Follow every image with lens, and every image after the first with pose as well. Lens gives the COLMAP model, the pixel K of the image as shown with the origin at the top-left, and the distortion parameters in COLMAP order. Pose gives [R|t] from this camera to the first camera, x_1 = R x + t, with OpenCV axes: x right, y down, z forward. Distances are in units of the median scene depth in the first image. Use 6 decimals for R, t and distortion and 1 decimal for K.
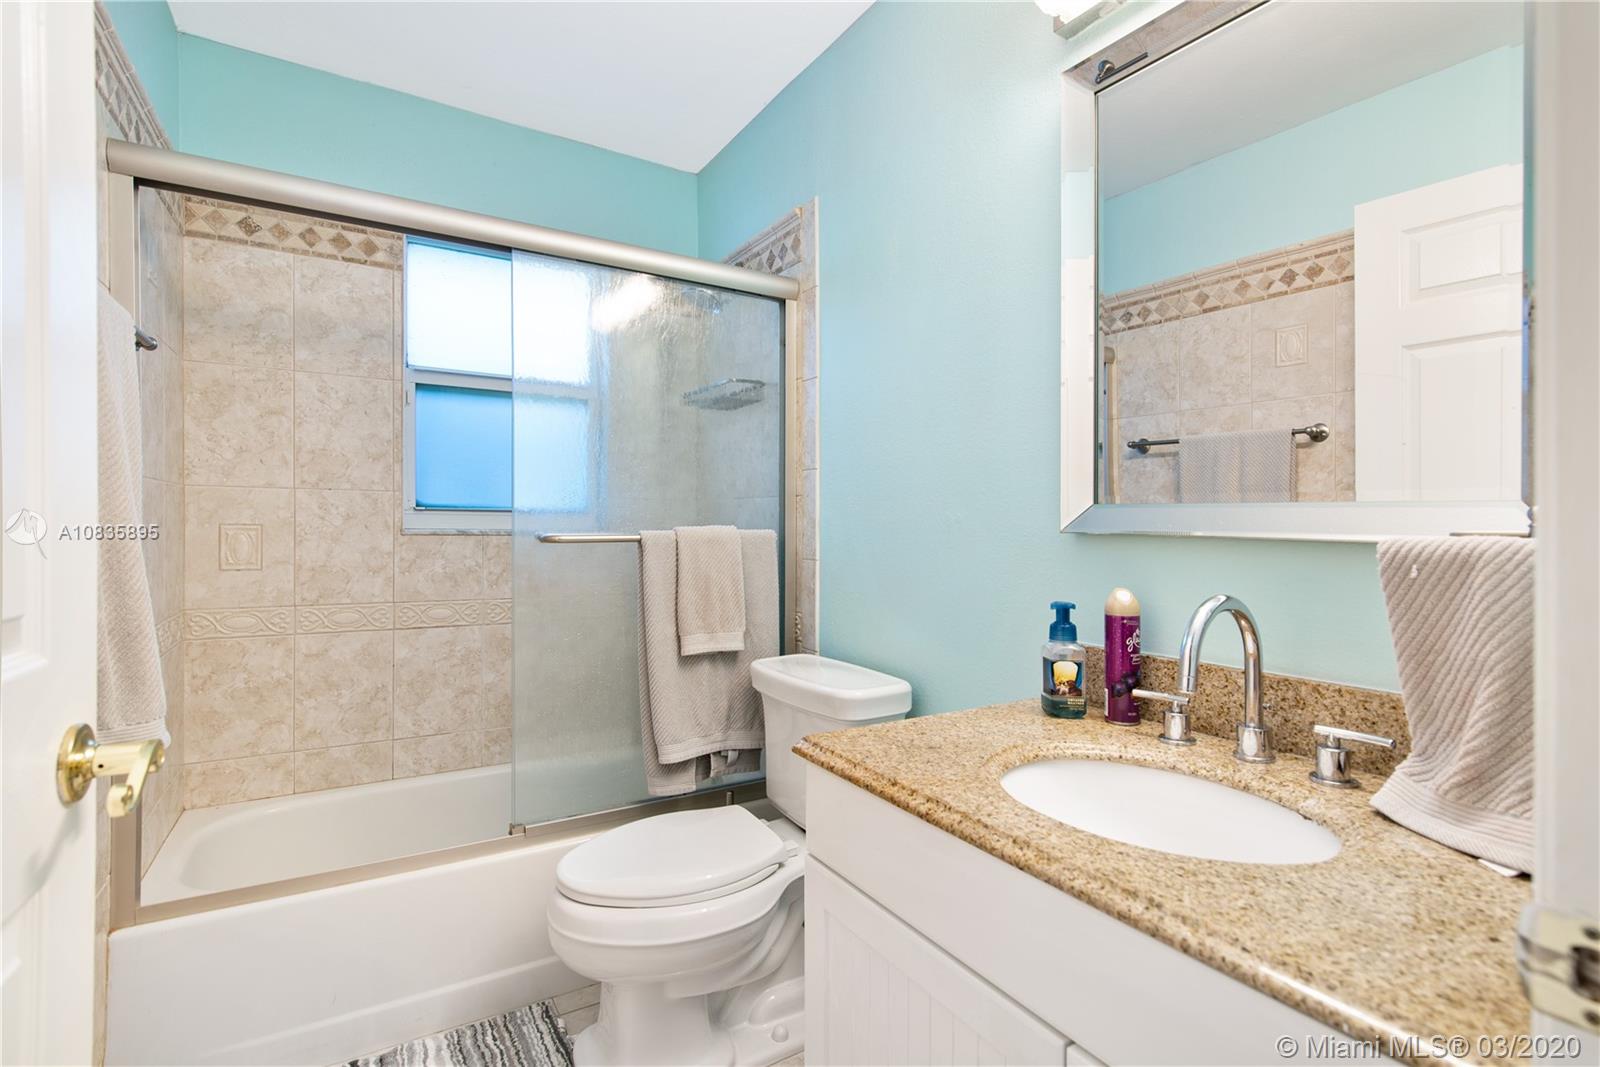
lens RADIAL K [[744.9, 0, 777.2], [0, 744.9, 533.0], [0, 0, 1]] dist [0.000207, 0.000000]
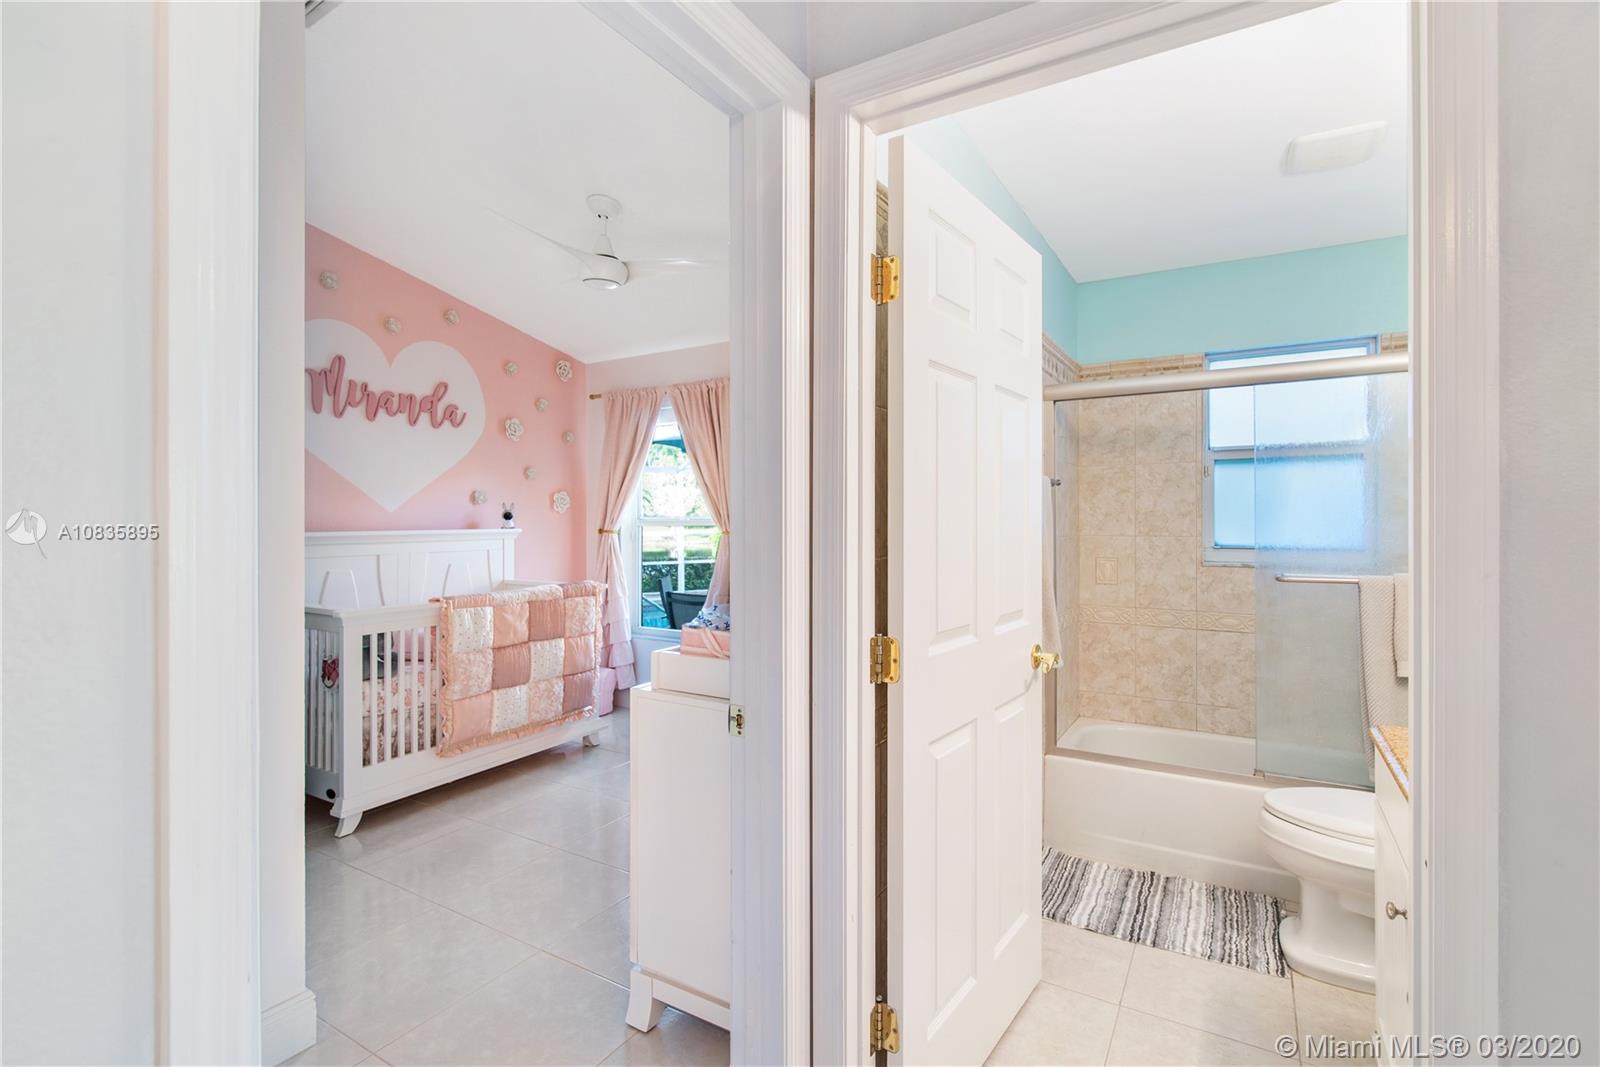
lens RADIAL K [[742.5, 0, 800.0], [0, 742.5, 519.9], [0, 0, 1]] dist [0.001010, 0.000614]
pose [[0.493009, -0.006995, -0.869996, 0.409536], [-0.005044, 0.999928, -0.010898, -0.073250], [0.870009, 0.009761, 0.492939, -0.447622]]
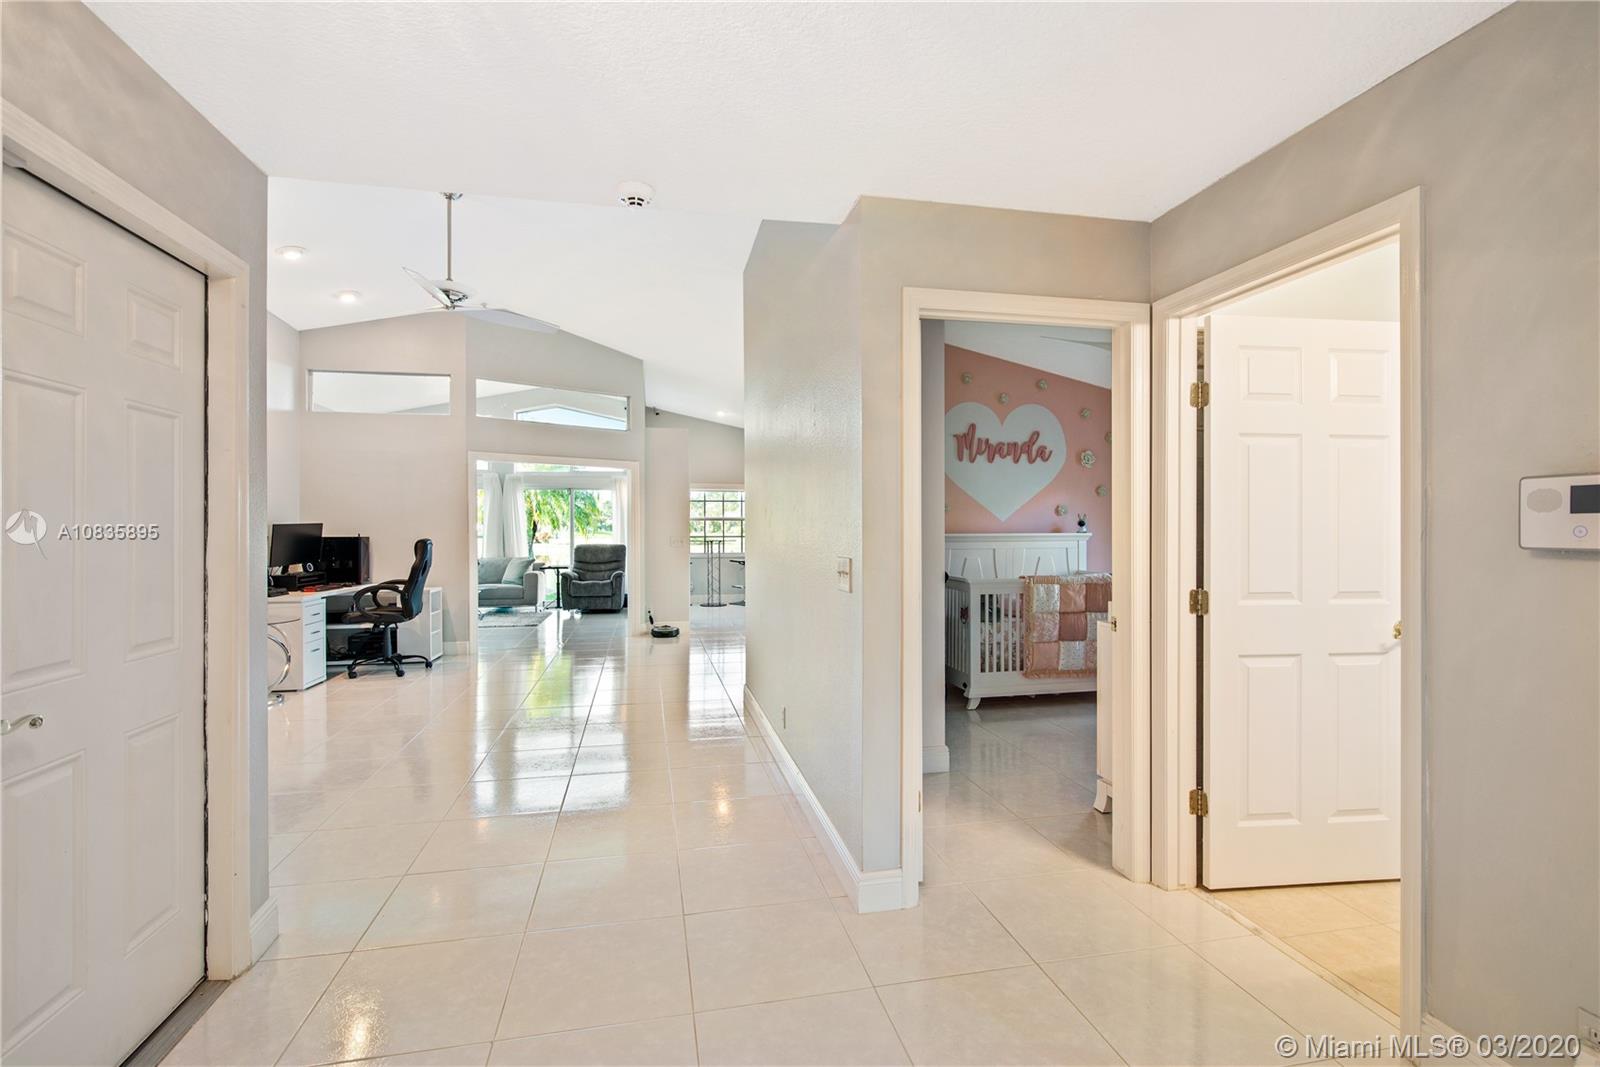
lens RADIAL K [[740.1, 0, 800.1], [0, 740.1, 524.9], [0, 0, 1]] dist [-0.000324, -0.000358]
pose [[-0.295881, -0.009072, -0.955182, 1.287207], [-0.011506, 0.999916, -0.005933, -0.067746], [0.955155, 0.009235, -0.295961, -0.313660]]
